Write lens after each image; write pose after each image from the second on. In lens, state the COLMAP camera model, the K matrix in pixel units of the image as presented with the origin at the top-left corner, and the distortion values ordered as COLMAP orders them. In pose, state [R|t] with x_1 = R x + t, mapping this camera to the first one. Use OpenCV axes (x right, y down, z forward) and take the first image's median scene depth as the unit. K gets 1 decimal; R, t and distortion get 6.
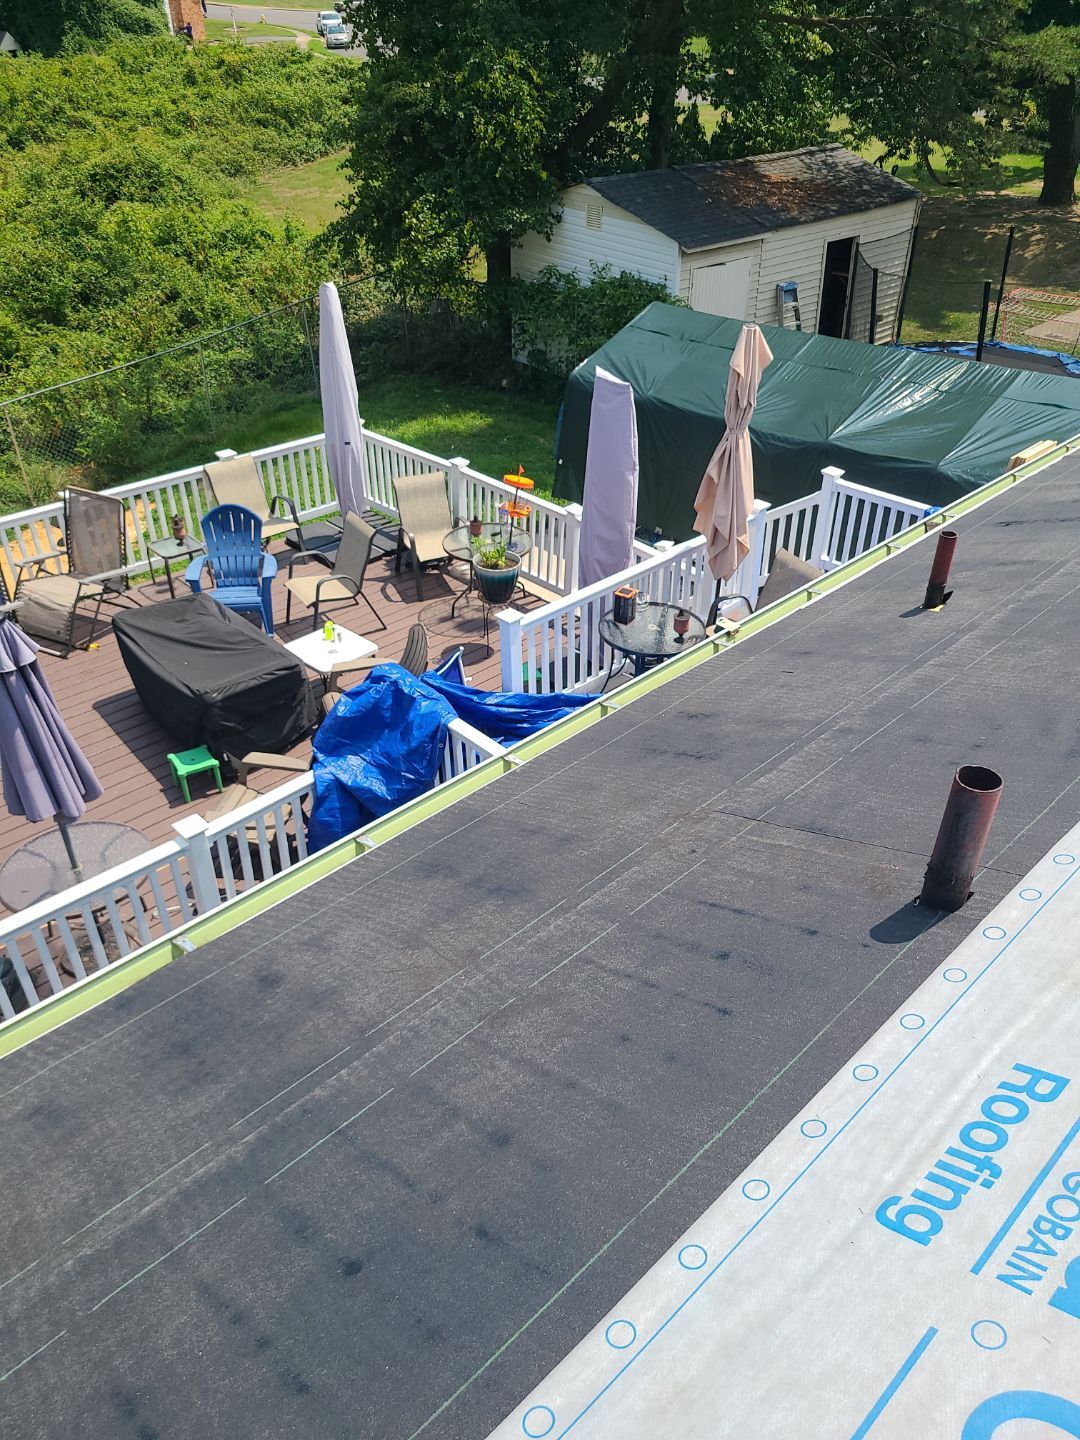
lens RADIAL K [[1125.3, 0, 545.5], [0, 1125.3, 730.2], [0, 0, 1]] dist [0.056814, -0.037572]
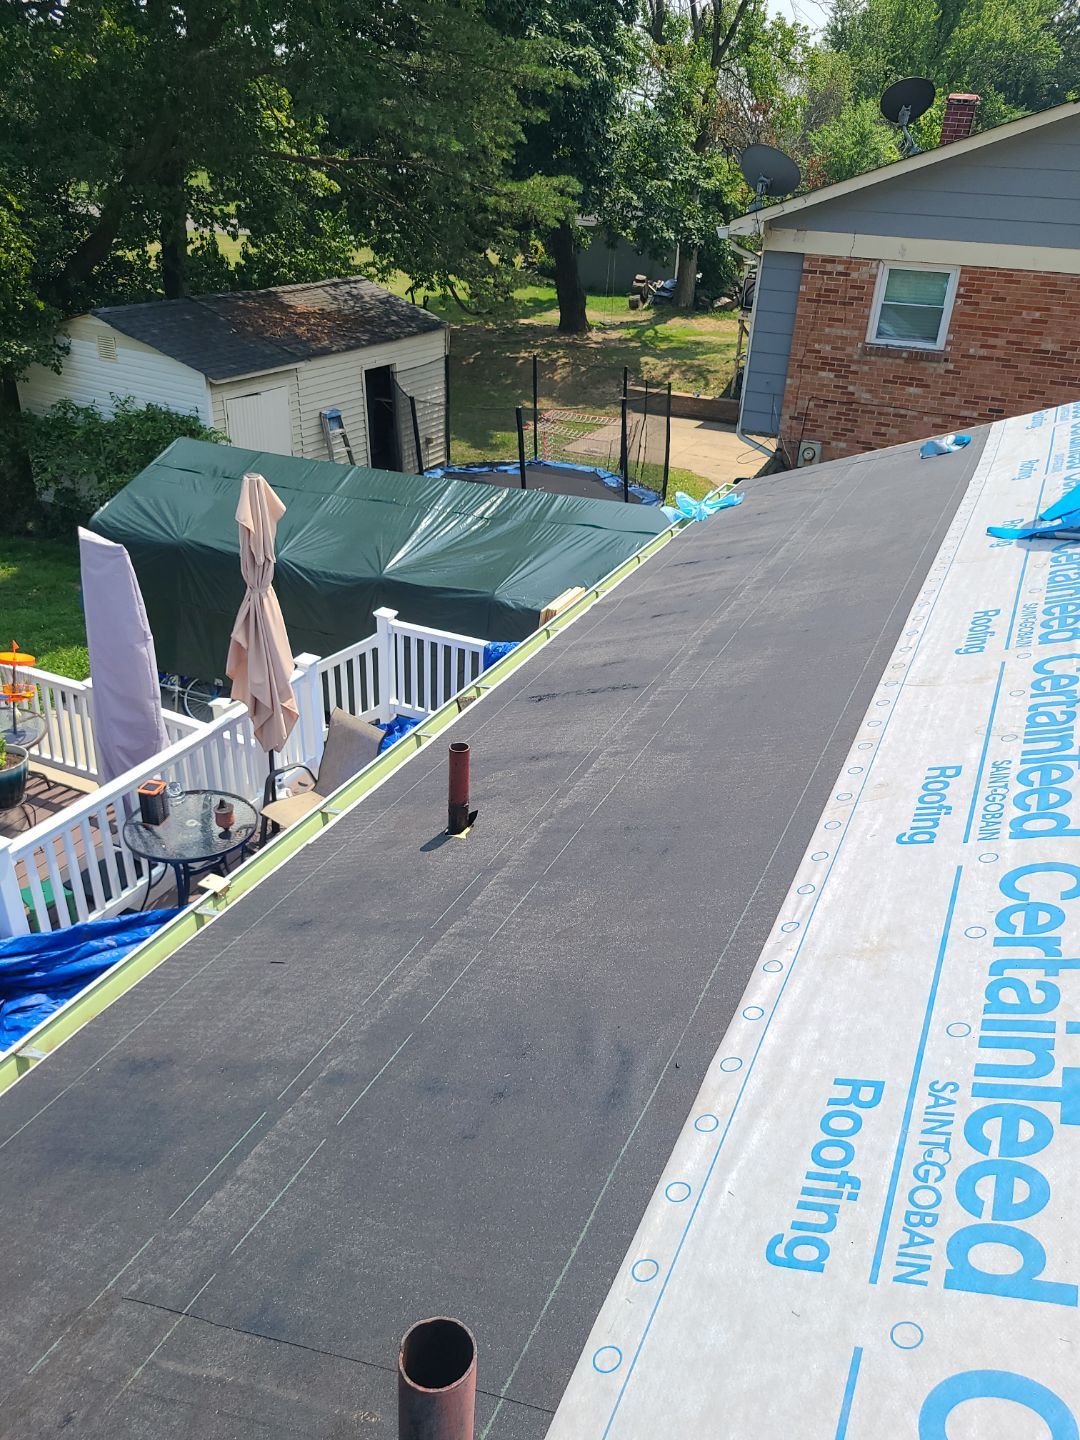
lens RADIAL K [[1132.5, 0, 572.2], [0, 1132.5, 724.4], [0, 0, 1]] dist [0.058280, -0.060806]
pose [[0.929001, -0.131860, 0.345788, 0.032236], [0.165272, 0.983842, -0.068853, -0.025421], [-0.331122, 0.121114, 0.935783, 0.043866]]
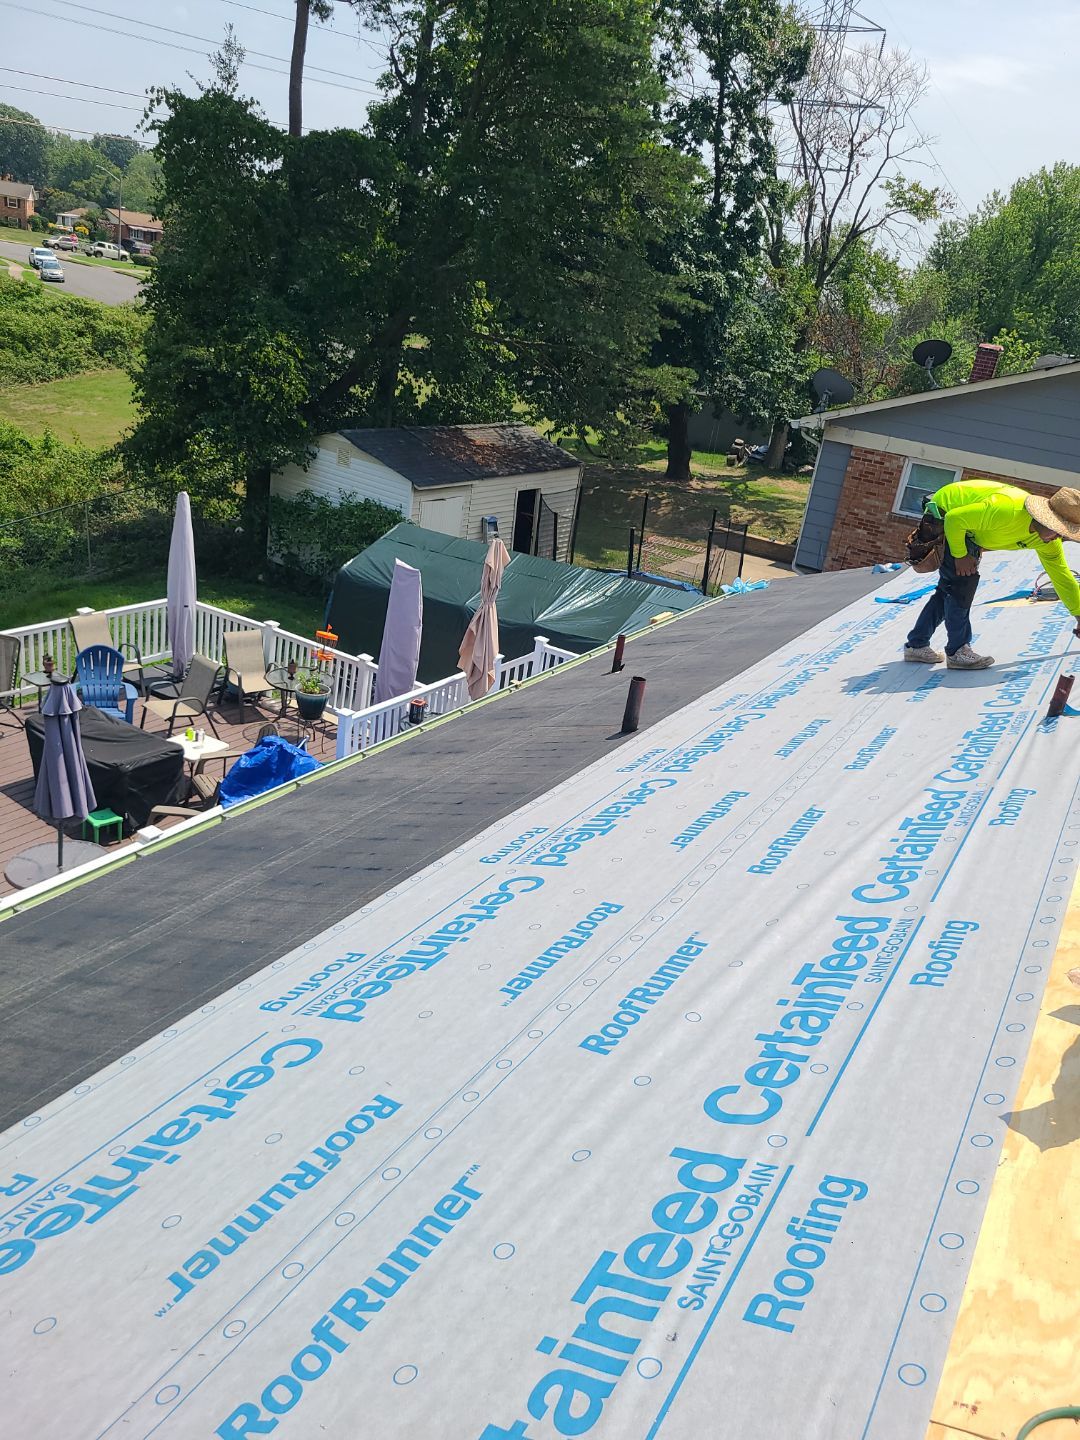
lens RADIAL K [[1095.3, 0, 541.1], [0, 1095.3, 749.9], [0, 0, 1]] dist [-0.027816, 0.004205]
pose [[0.962268, 0.019041, 0.271438, -0.072061], [0.024683, 0.987328, -0.156762, 0.074886], [-0.270983, 0.157547, 0.949604, -0.182861]]
